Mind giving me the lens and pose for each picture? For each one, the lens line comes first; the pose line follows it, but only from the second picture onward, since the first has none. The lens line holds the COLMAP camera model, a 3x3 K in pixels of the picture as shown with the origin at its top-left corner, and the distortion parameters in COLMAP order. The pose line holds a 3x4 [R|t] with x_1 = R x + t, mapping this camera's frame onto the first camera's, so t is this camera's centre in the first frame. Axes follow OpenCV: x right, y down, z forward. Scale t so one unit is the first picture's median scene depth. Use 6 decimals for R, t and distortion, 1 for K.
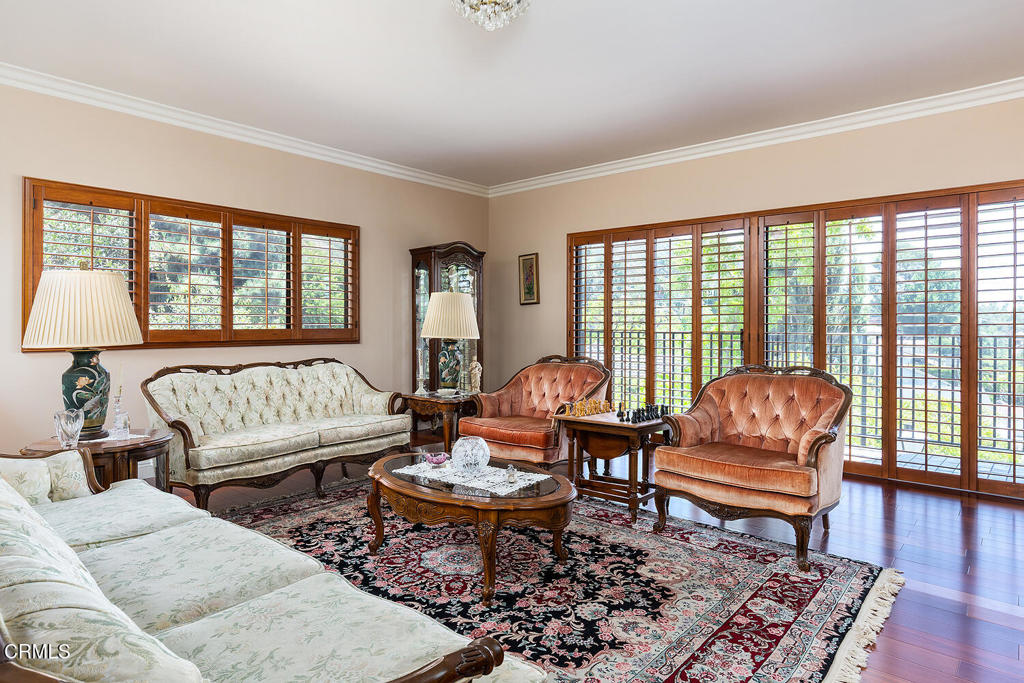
lens RADIAL K [[576.1, 0, 513.2], [0, 576.1, 329.0], [0, 0, 1]] dist [0.000759, 0.000820]
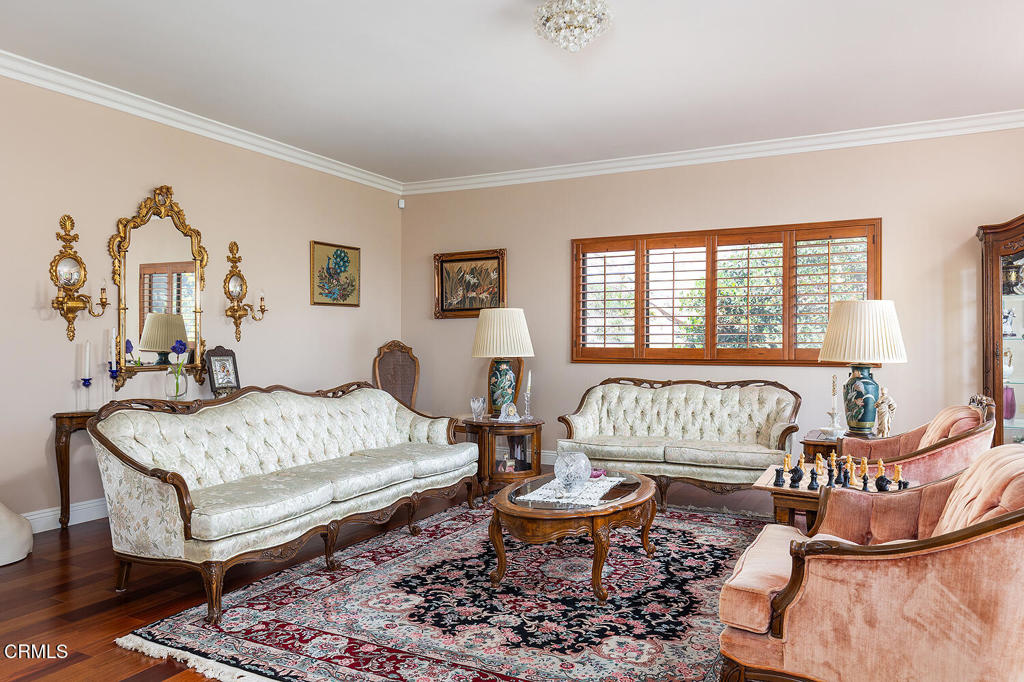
lens RADIAL K [[728.5, 0, 517.7], [0, 728.5, 343.4], [0, 0, 1]] dist [-0.000631, -0.000622]
pose [[0.249318, -0.003073, -0.968417, 1.317820], [-0.008416, 0.999950, -0.005340, 0.003301], [0.968385, 0.009481, 0.249279, 0.654842]]
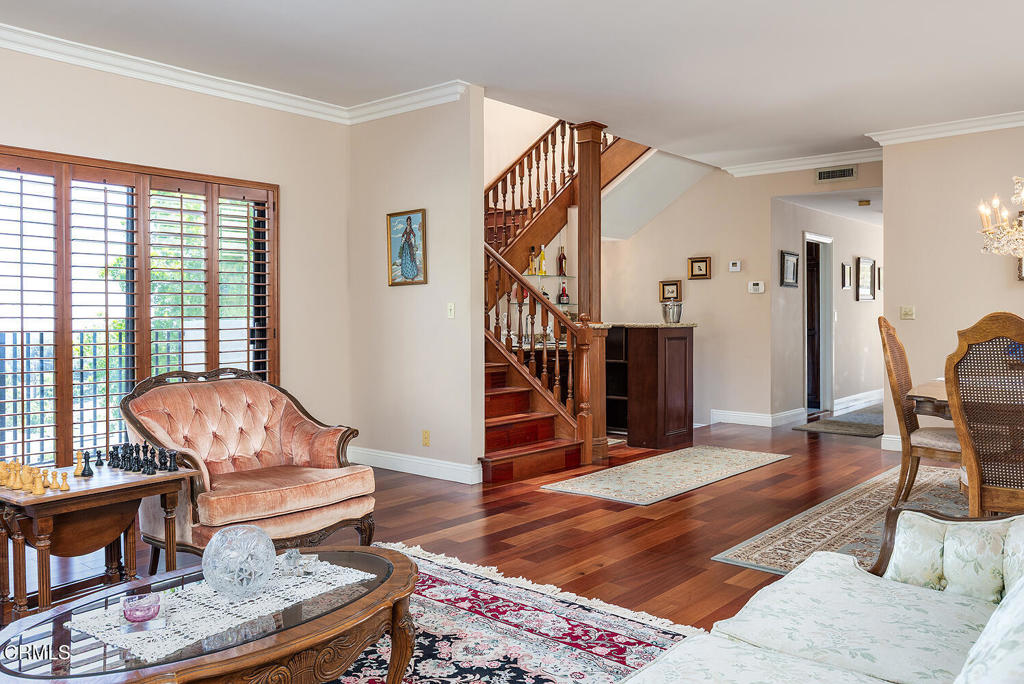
lens RADIAL K [[789.3, 0, 516.5], [0, 789.3, 333.7], [0, 0, 1]] dist [0.014691, 0.001838]
pose [[-0.015880, -0.019353, 0.999687, -0.922273], [0.009918, 0.999760, 0.019512, -0.004756], [-0.999825, 0.010225, -0.015685, 0.848174]]
